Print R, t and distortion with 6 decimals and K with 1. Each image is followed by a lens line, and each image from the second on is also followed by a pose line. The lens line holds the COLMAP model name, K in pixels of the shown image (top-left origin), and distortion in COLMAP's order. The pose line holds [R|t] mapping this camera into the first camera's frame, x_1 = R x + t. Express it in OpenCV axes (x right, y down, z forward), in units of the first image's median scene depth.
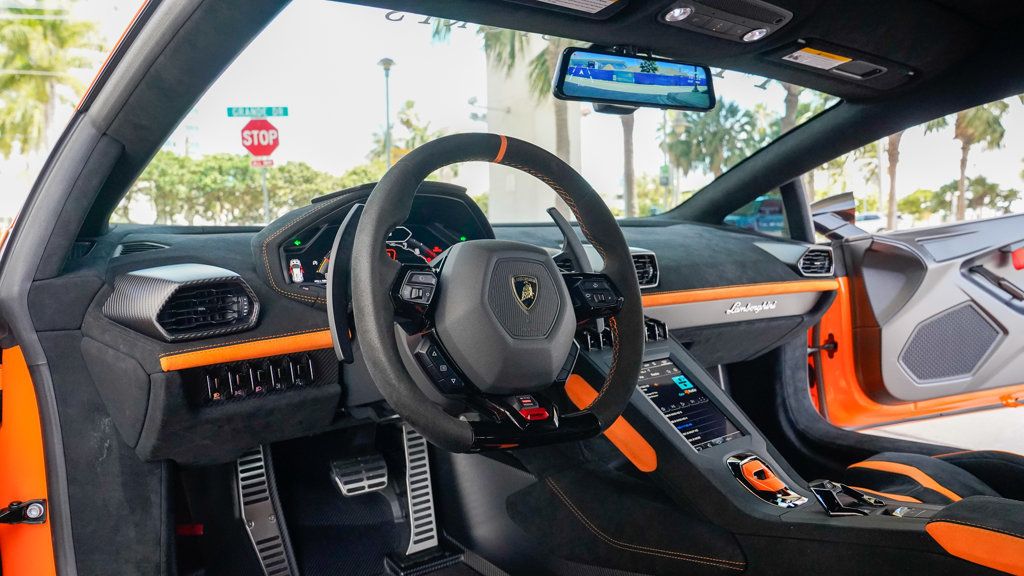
lens RADIAL K [[708.9, 0, 517.7], [0, 708.9, 291.6], [0, 0, 1]] dist [-0.128866, 0.093018]
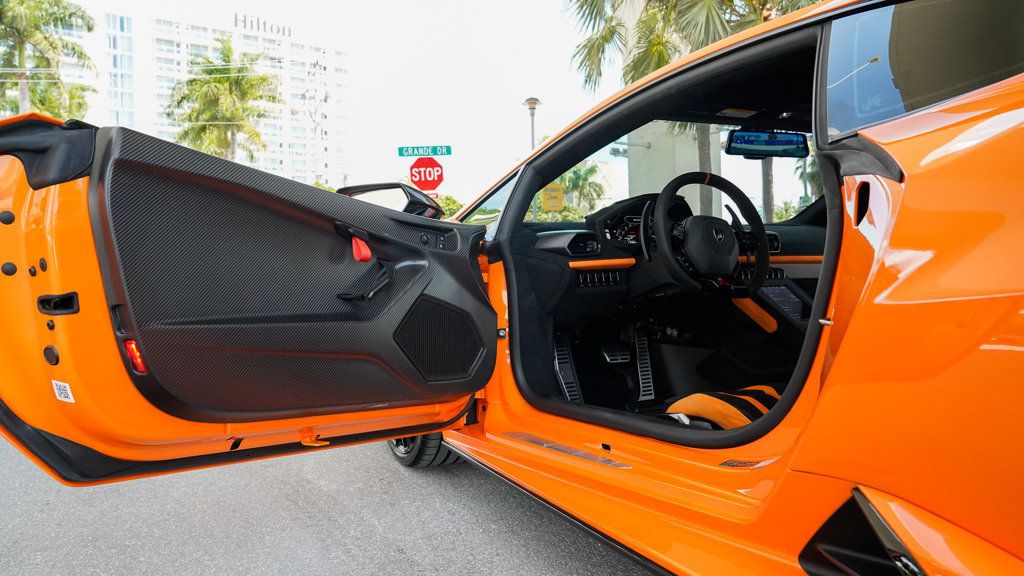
lens RADIAL K [[708.9, 0, 508.8], [0, 708.9, 288.8], [0, 0, 1]] dist [-0.128866, 0.093018]
pose [[0.979713, 0.004373, -0.200358, -0.148463], [-0.014316, 0.998735, -0.048202, 0.214681], [0.199894, 0.050092, 0.978536, -1.044874]]
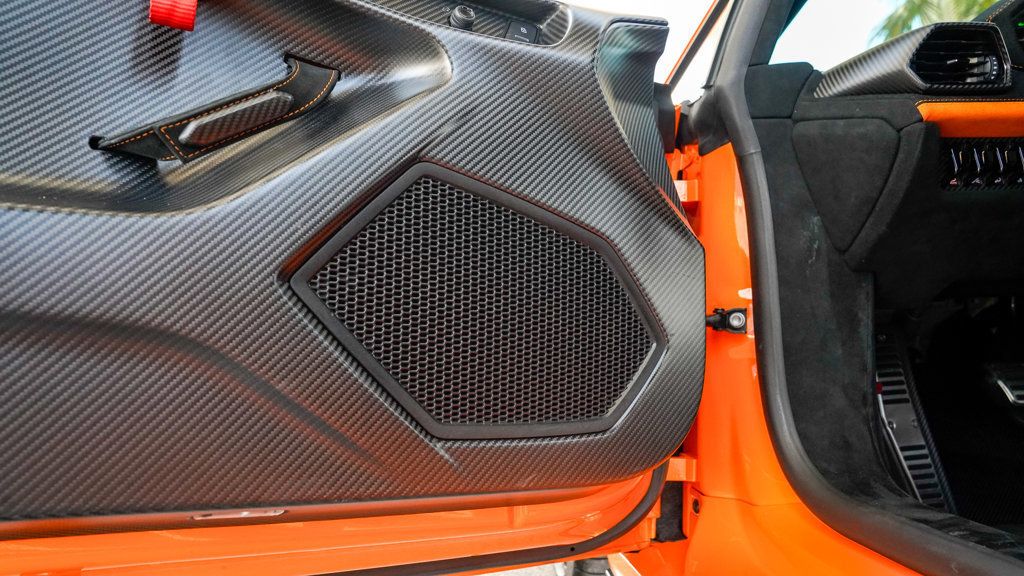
lens RADIAL K [[708.9, 0, 511.3], [0, 708.9, 286.2], [0, 0, 1]] dist [-0.128866, 0.093018]
pose [[0.824666, -0.037197, -0.564395, -0.315088], [-0.026141, 0.994263, -0.103723, 0.287249], [0.565015, 0.100290, 0.818963, 0.022799]]
